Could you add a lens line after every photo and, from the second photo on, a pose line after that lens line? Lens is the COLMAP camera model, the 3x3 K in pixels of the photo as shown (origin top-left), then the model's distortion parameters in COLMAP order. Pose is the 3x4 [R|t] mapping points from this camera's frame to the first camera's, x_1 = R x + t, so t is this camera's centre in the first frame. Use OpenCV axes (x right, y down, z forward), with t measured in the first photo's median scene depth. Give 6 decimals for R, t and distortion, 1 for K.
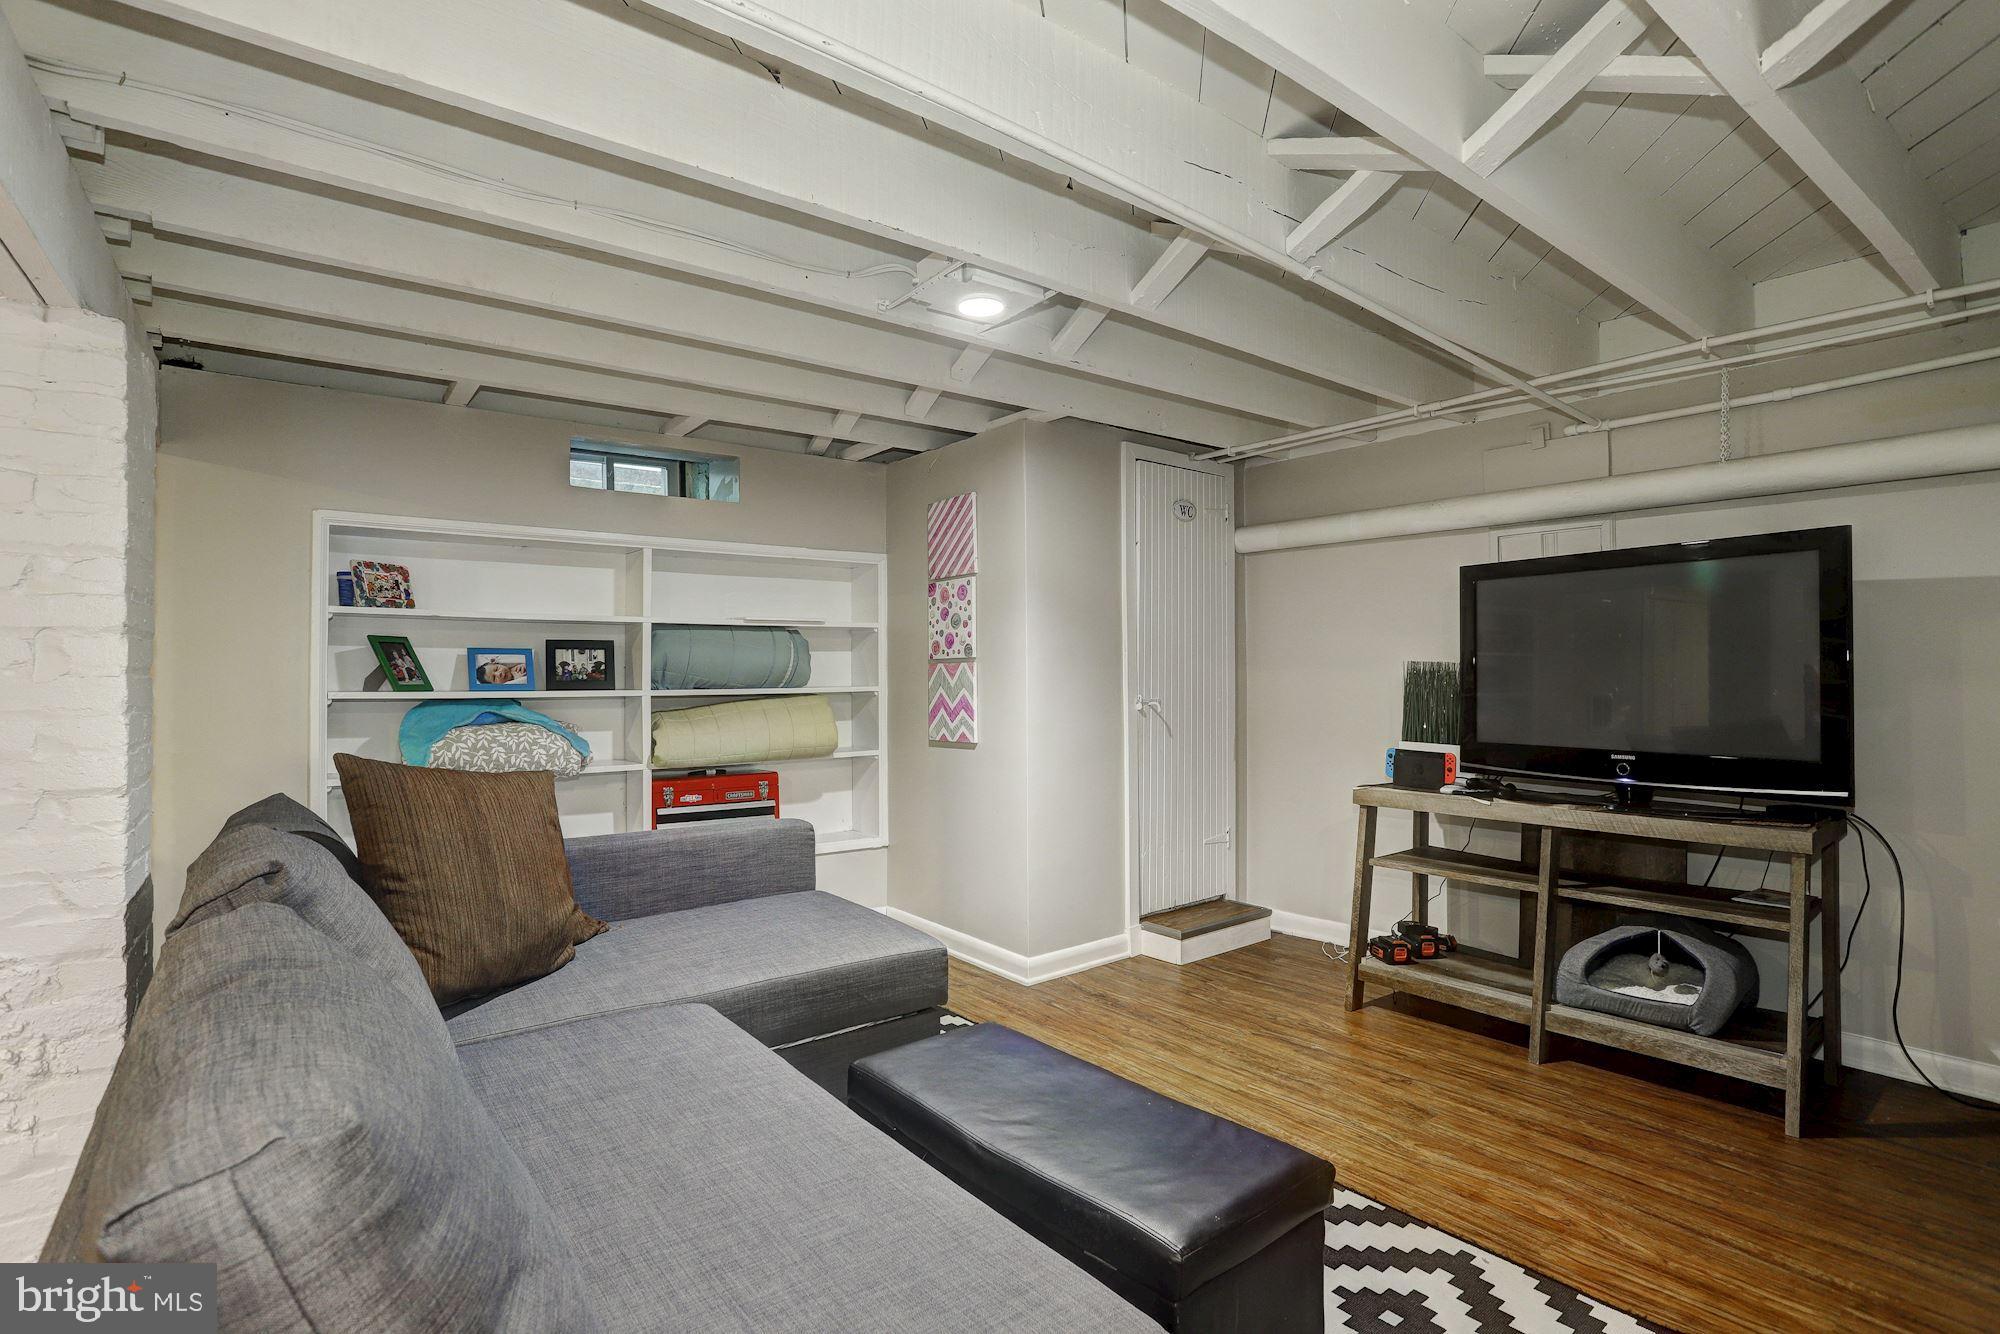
lens RADIAL K [[969.7, 0, 990.7], [0, 969.7, 663.4], [0, 0, 1]] dist [-0.072411, 0.036482]
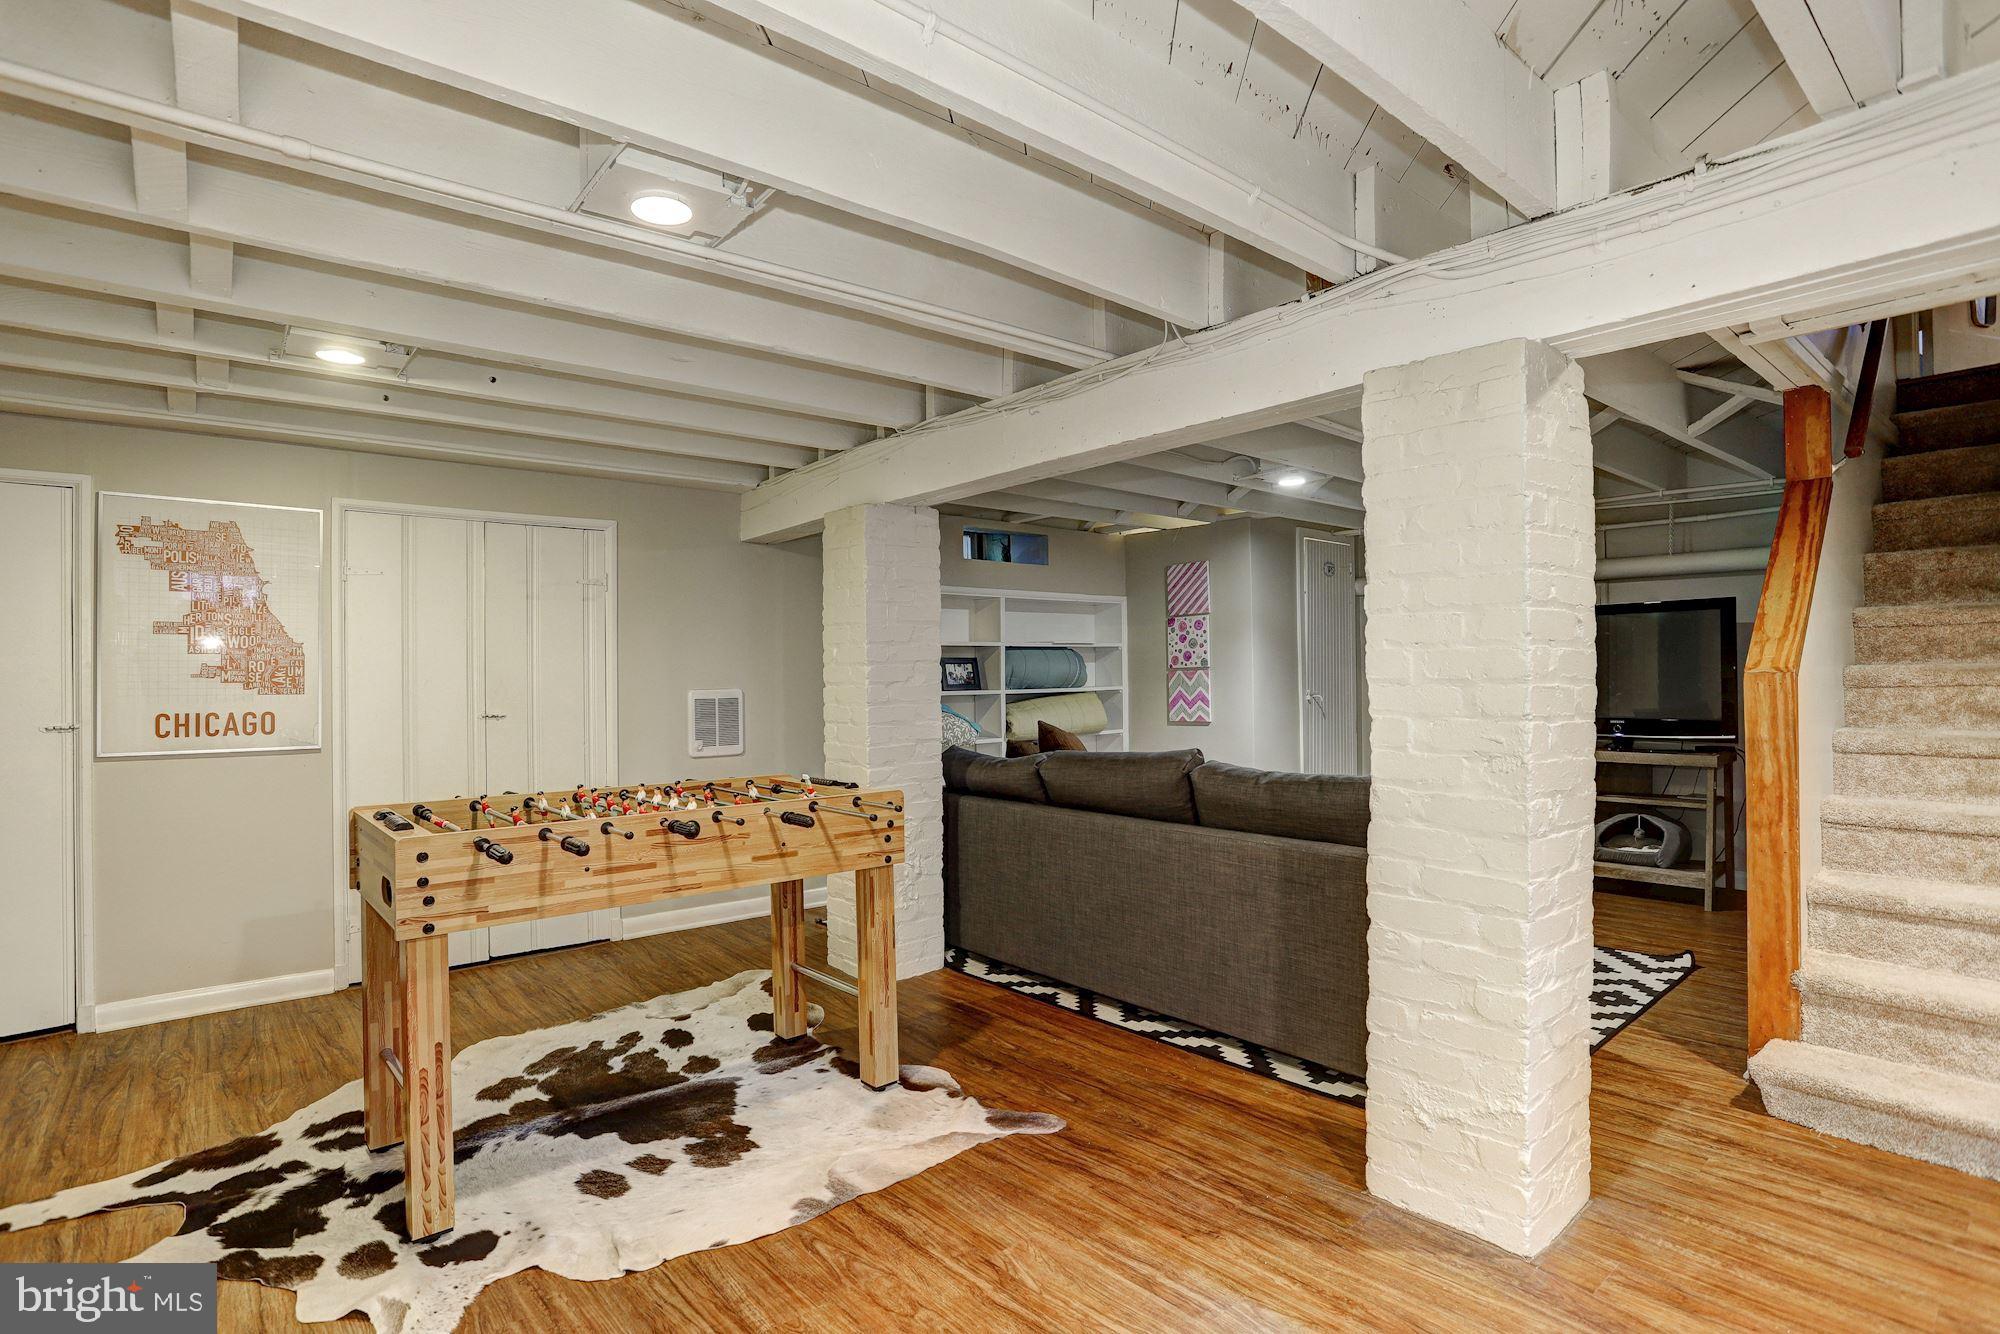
lens RADIAL K [[979.9, 0, 991.9], [0, 979.9, 664.8], [0, 0, 1]] dist [-0.078860, 0.045707]
pose [[0.998886, -0.007476, 0.046596, -0.437546], [0.007415, 0.999971, 0.001481, -0.014363], [-0.046606, -0.001134, 0.998913, -0.550347]]
